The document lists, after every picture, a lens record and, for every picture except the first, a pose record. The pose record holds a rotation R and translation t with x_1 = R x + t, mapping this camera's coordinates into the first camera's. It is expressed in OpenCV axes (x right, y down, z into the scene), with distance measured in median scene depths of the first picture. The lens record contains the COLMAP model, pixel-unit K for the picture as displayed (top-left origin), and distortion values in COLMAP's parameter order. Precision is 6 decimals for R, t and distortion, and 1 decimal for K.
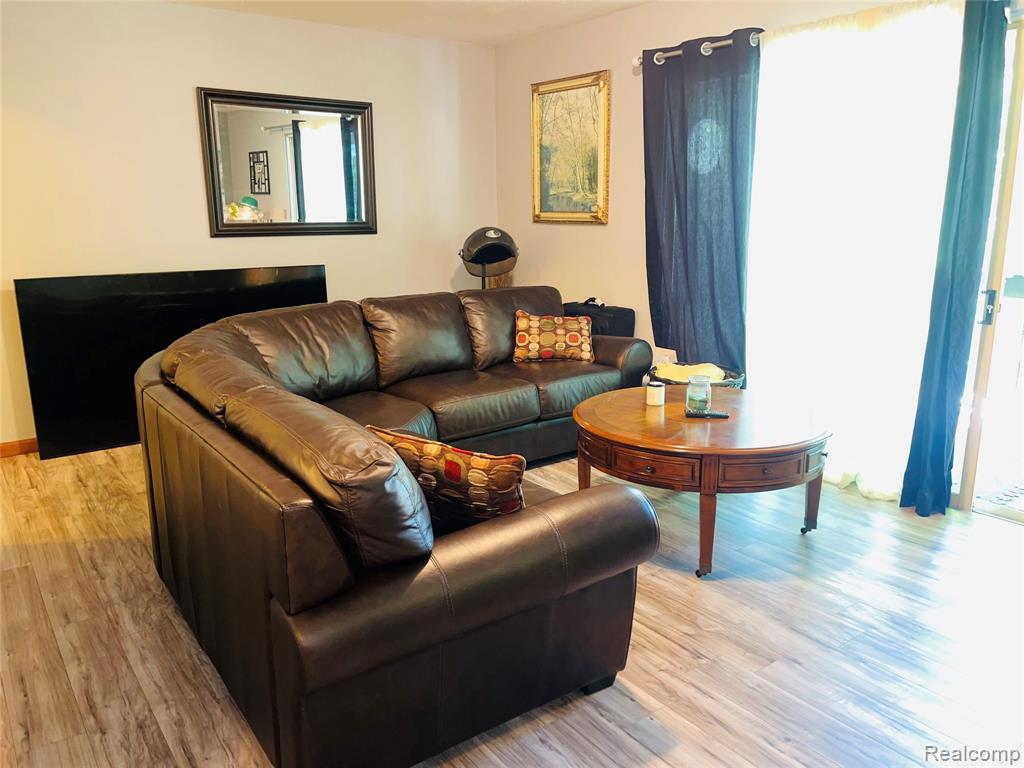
lens RADIAL K [[784.2, 0, 518.0], [0, 784.2, 382.9], [0, 0, 1]] dist [0.057270, -0.048214]
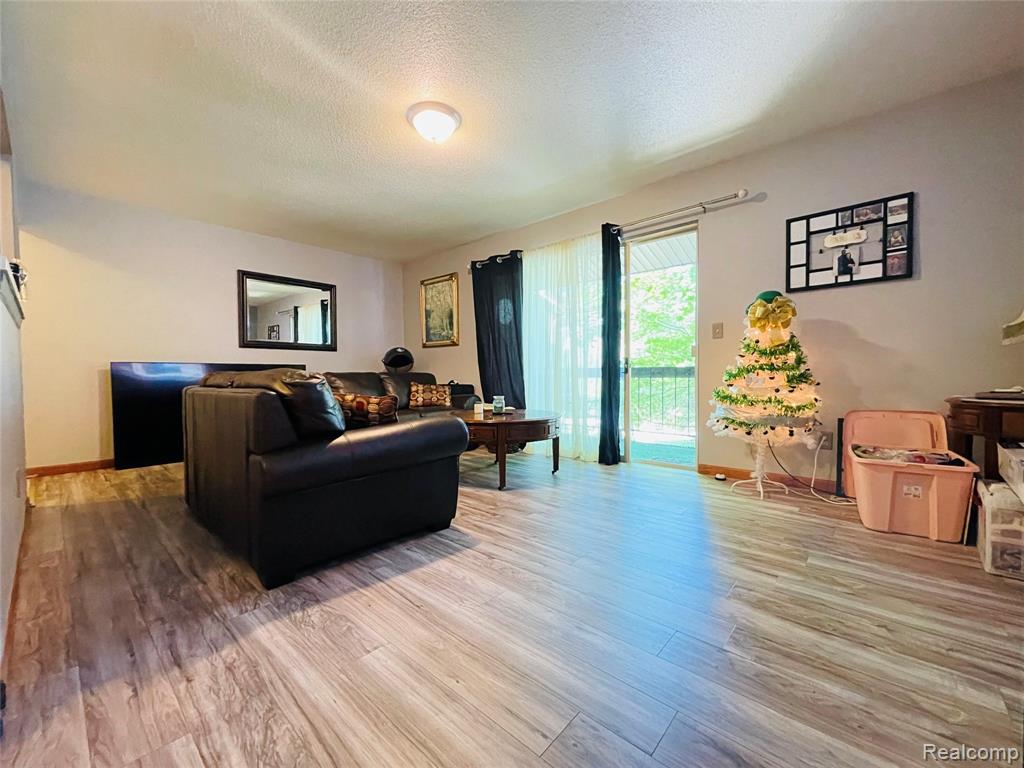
lens RADIAL K [[415.8, 0, 515.0], [0, 415.8, 387.0], [0, 0, 1]] dist [0.000557, -0.000082]
pose [[0.978029, -0.010166, 0.208222, 0.036215], [0.050375, 0.980736, -0.188731, 0.129821], [-0.202292, 0.195073, 0.959700, -0.033478]]
